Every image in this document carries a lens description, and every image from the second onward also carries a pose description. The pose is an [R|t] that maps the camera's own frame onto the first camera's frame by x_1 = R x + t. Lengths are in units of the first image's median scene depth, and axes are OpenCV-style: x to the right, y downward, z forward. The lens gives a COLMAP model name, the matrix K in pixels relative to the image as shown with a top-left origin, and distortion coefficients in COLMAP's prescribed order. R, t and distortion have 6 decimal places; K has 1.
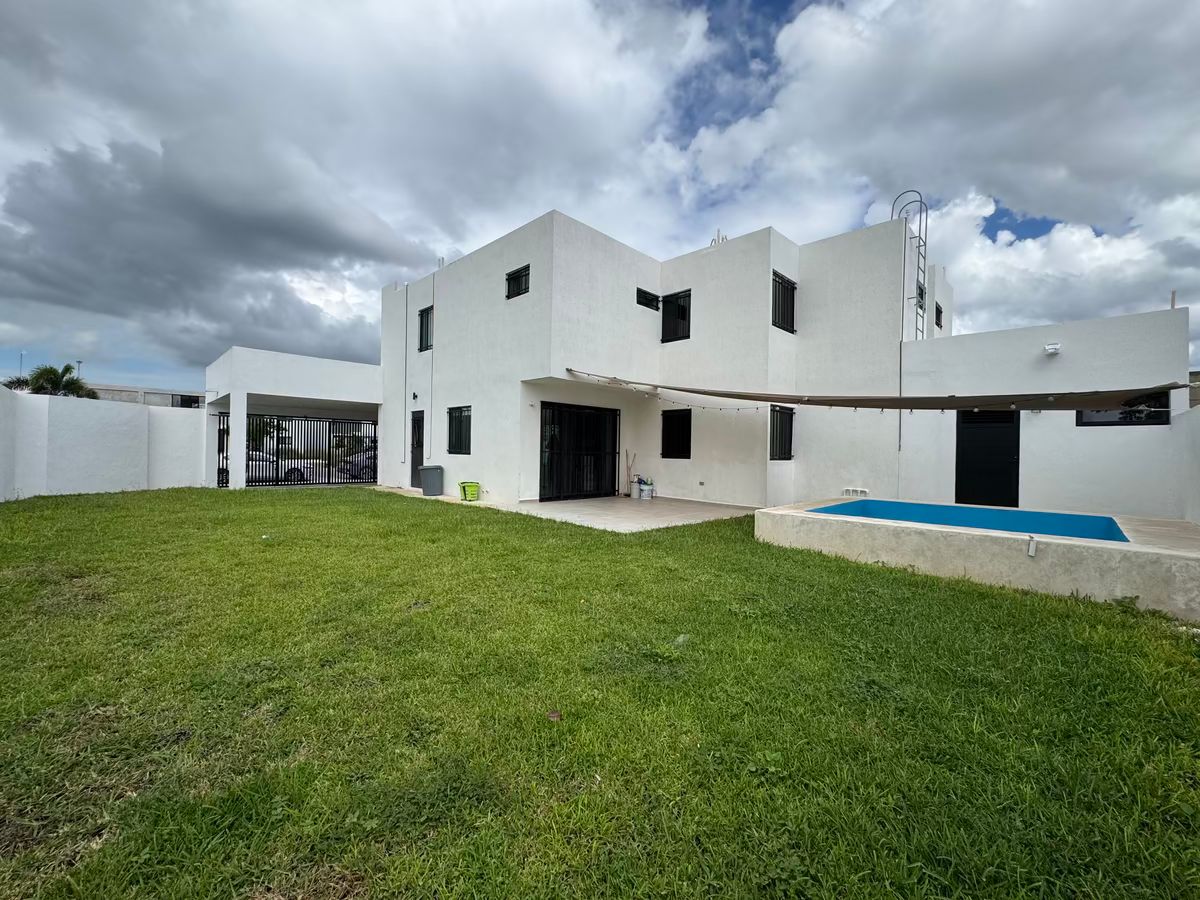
lens RADIAL K [[482.0, 0, 603.8], [0, 482.0, 453.7], [0, 0, 1]] dist [0.001058, -0.000731]
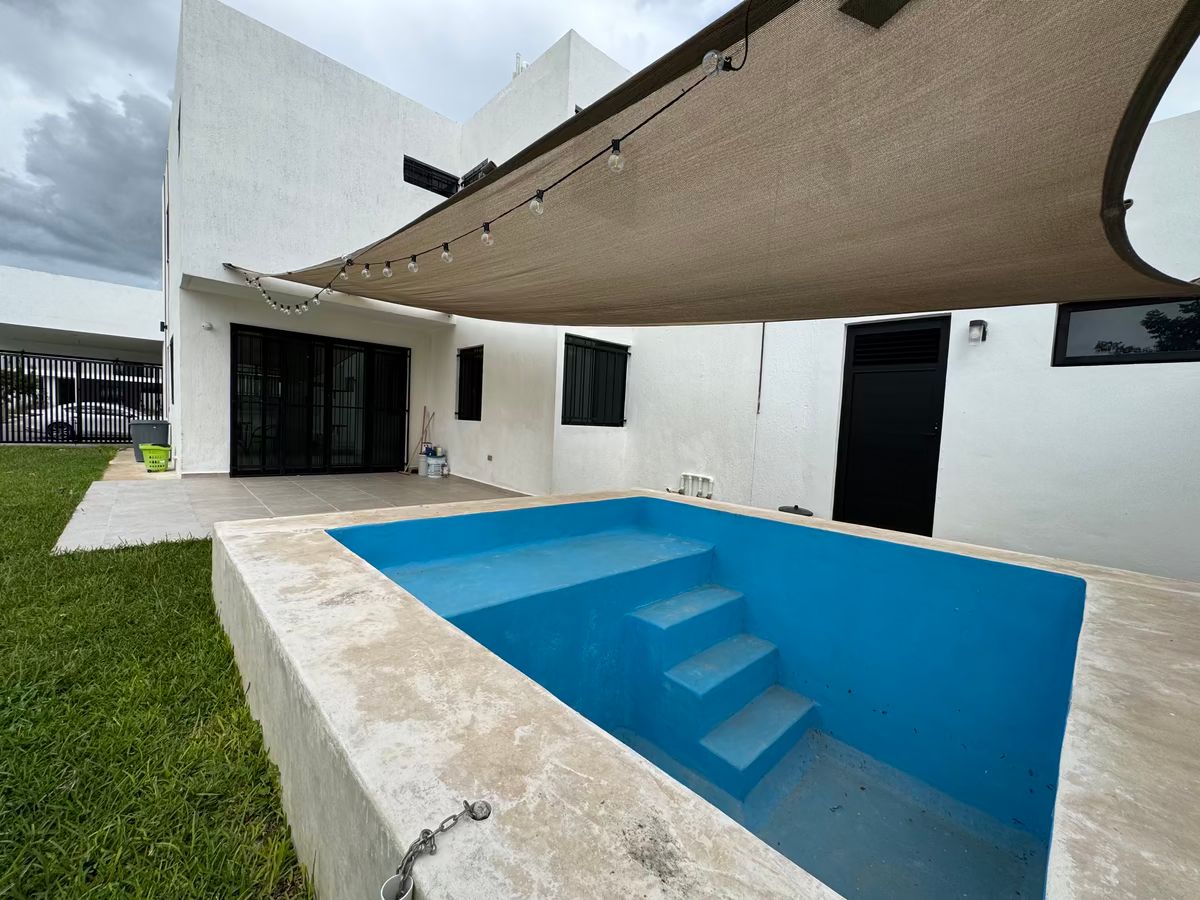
lens RADIAL K [[482.0, 0, 597.3], [0, 482.0, 452.0], [0, 0, 1]] dist [0.001058, -0.000731]
pose [[0.998582, 0.033015, -0.041755, 0.352665], [-0.030601, 0.997894, 0.057202, 0.010407], [0.043556, -0.055844, 0.997489, 0.321707]]
